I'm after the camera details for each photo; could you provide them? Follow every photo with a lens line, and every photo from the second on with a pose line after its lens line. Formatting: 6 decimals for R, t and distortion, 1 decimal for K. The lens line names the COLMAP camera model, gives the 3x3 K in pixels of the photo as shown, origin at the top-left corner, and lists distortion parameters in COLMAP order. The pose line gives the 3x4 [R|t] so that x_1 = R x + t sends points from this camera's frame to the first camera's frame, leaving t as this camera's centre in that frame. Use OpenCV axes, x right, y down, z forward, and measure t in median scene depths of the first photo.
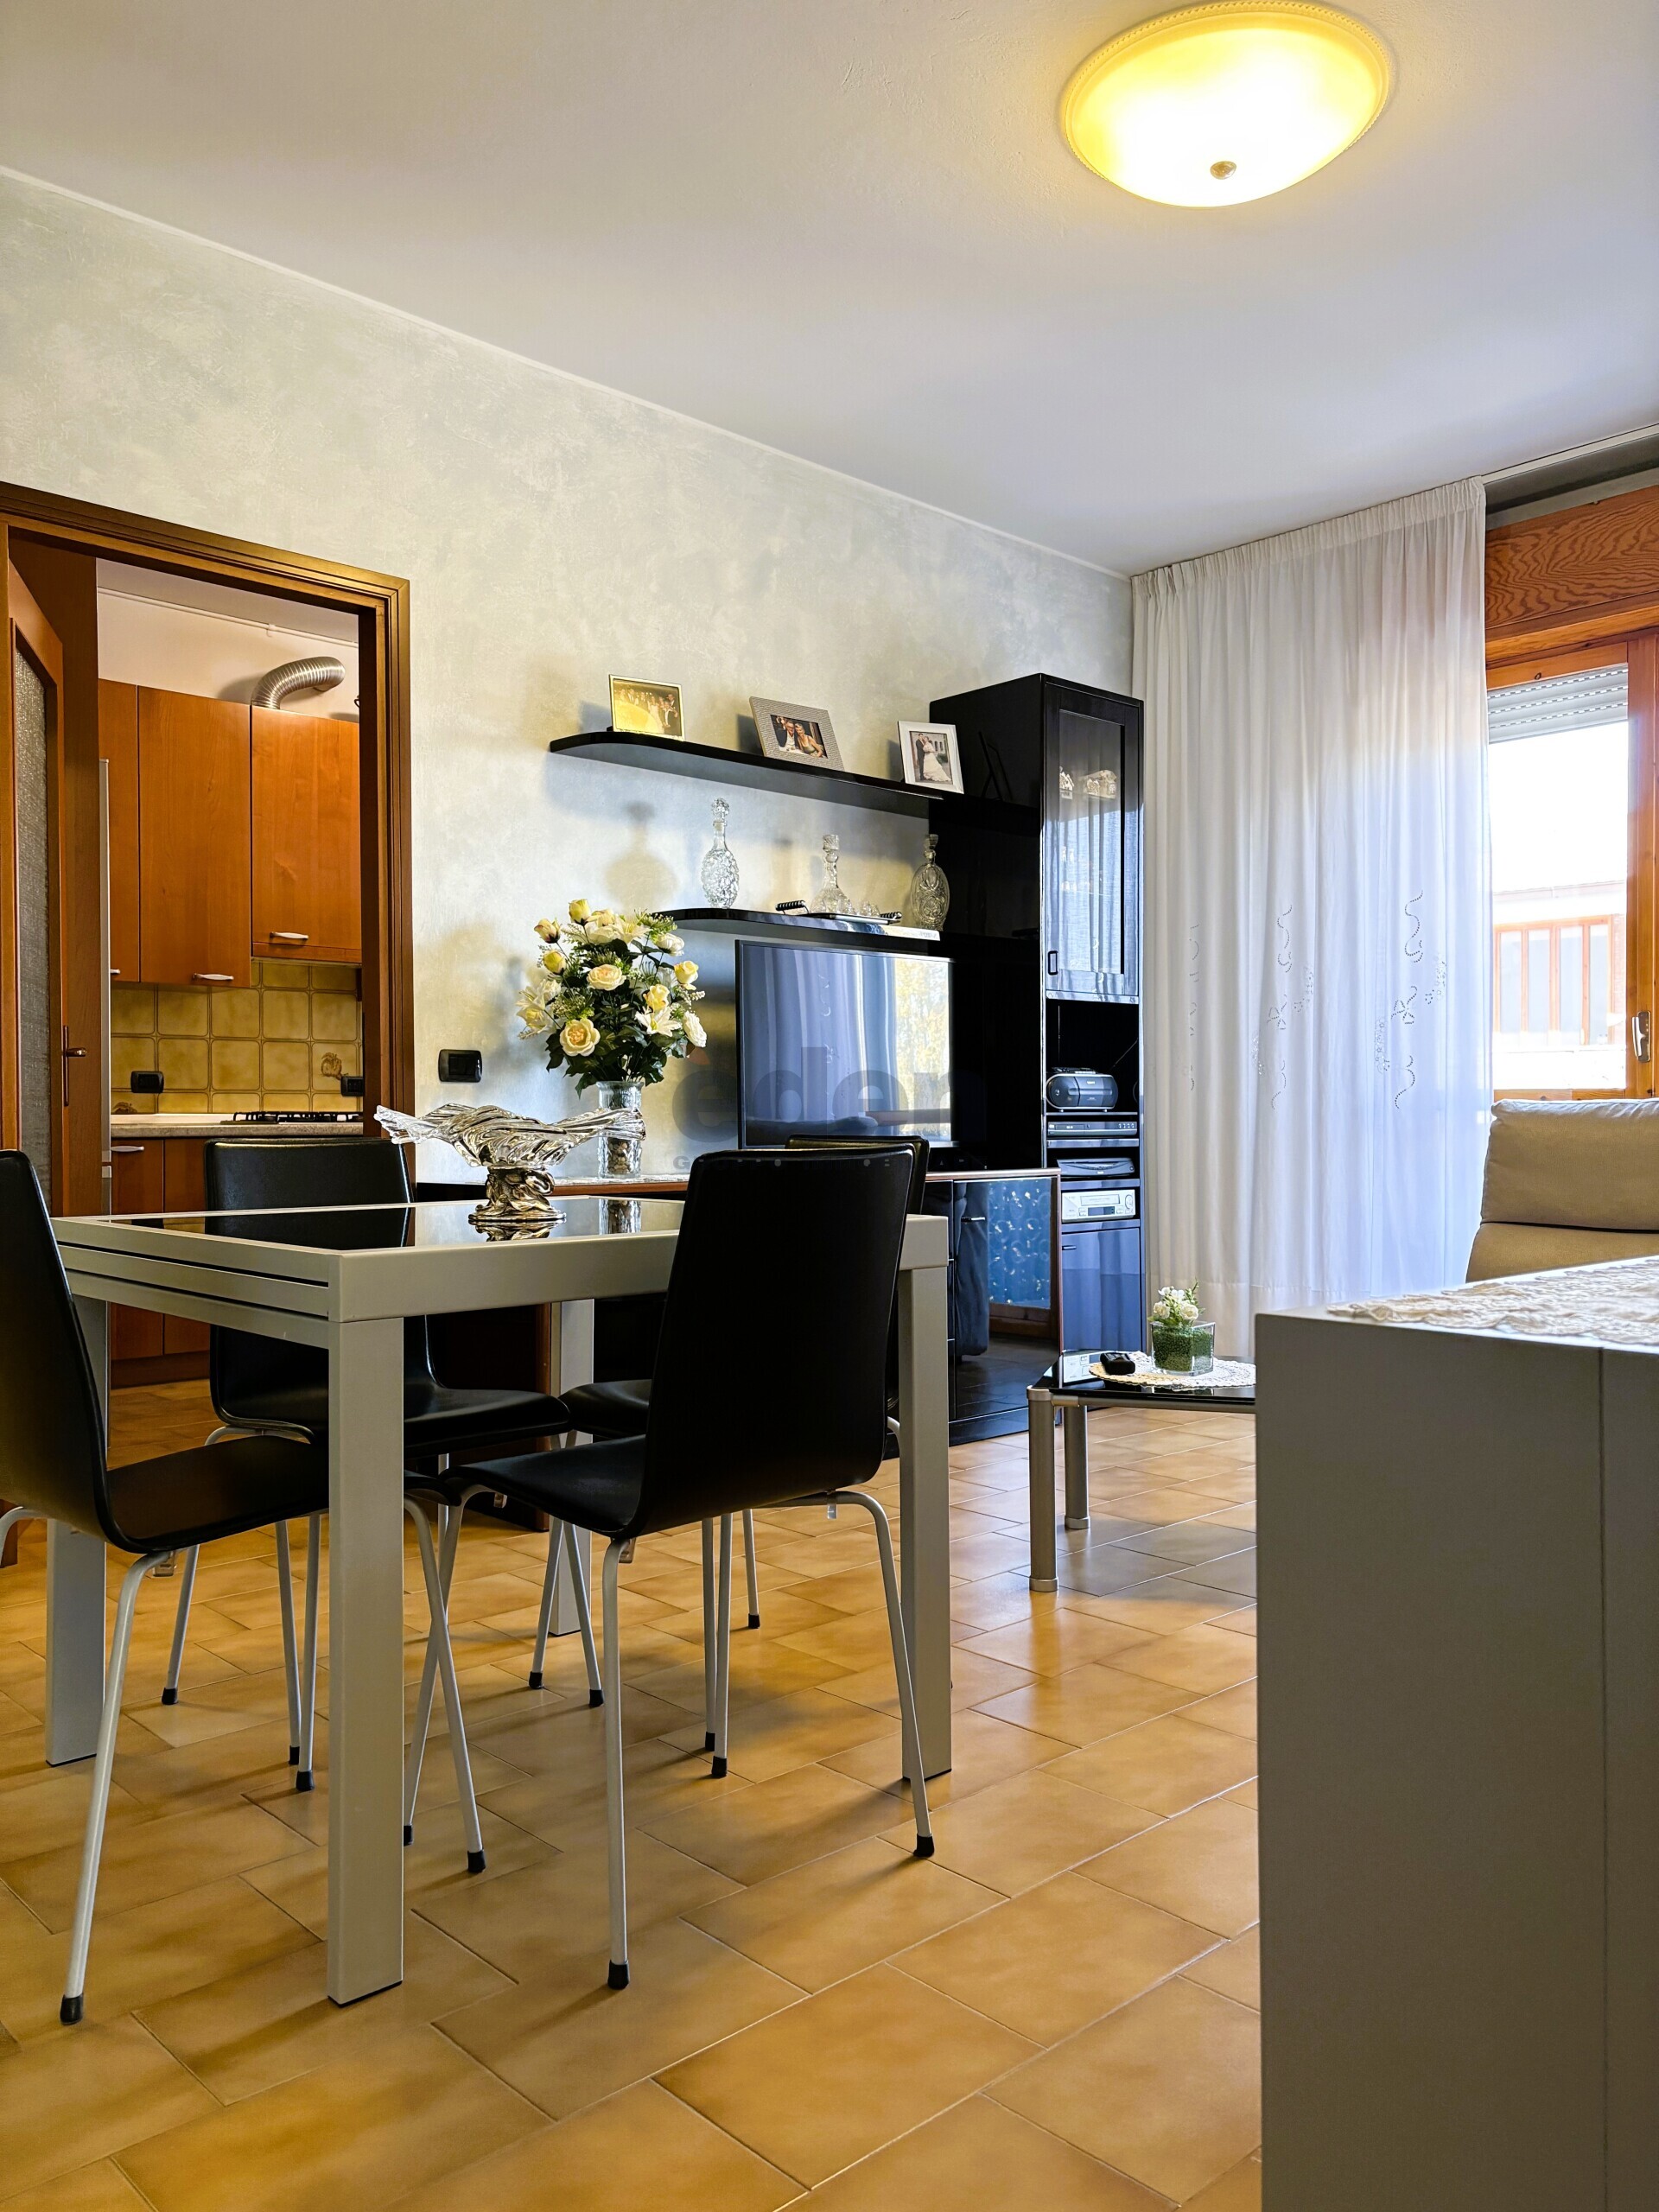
lens RADIAL K [[1670.6, 0, 834.6], [0, 1670.6, 1115.5], [0, 0, 1]] dist [0.037453, 0.006680]
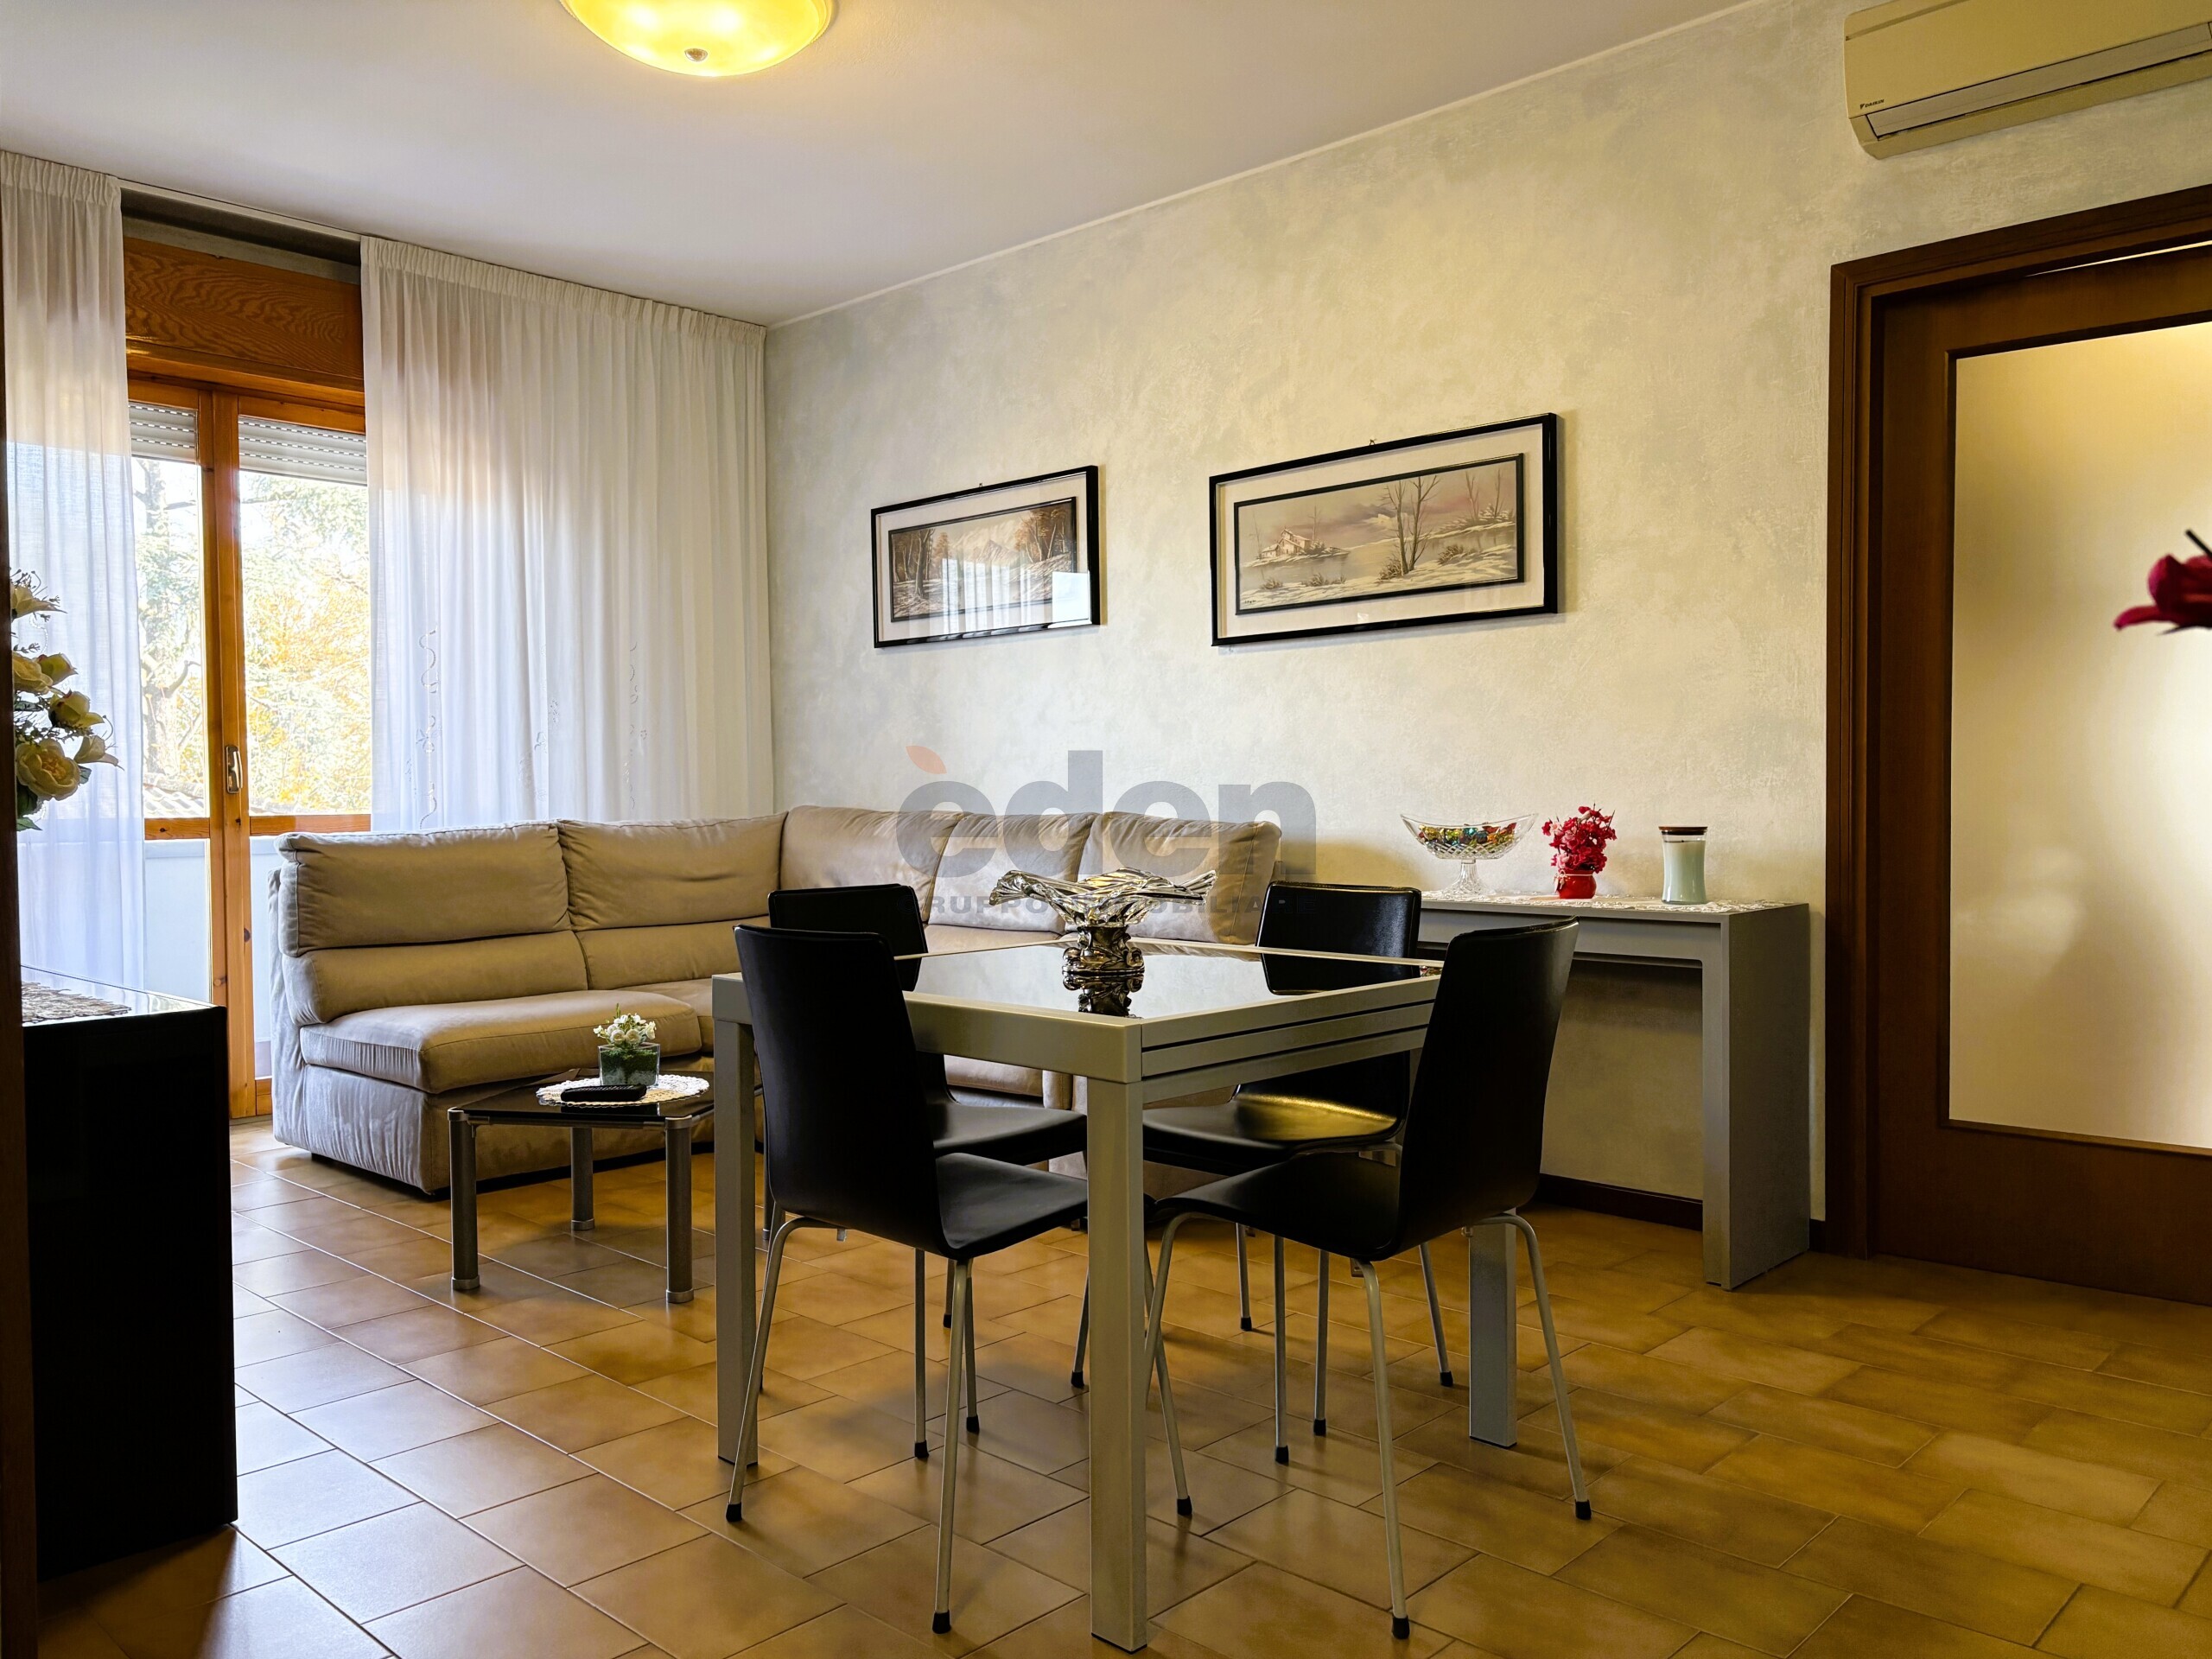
lens RADIAL K [[1670.6, 0, 1116.6], [0, 1670.6, 832.1], [0, 0, 1]] dist [0.037453, 0.006680]
pose [[-0.064149, -0.020546, 0.997729, -0.693186], [-0.000234, 0.999788, 0.020574, -0.031366], [-0.997940, 0.001086, -0.064140, 0.558065]]
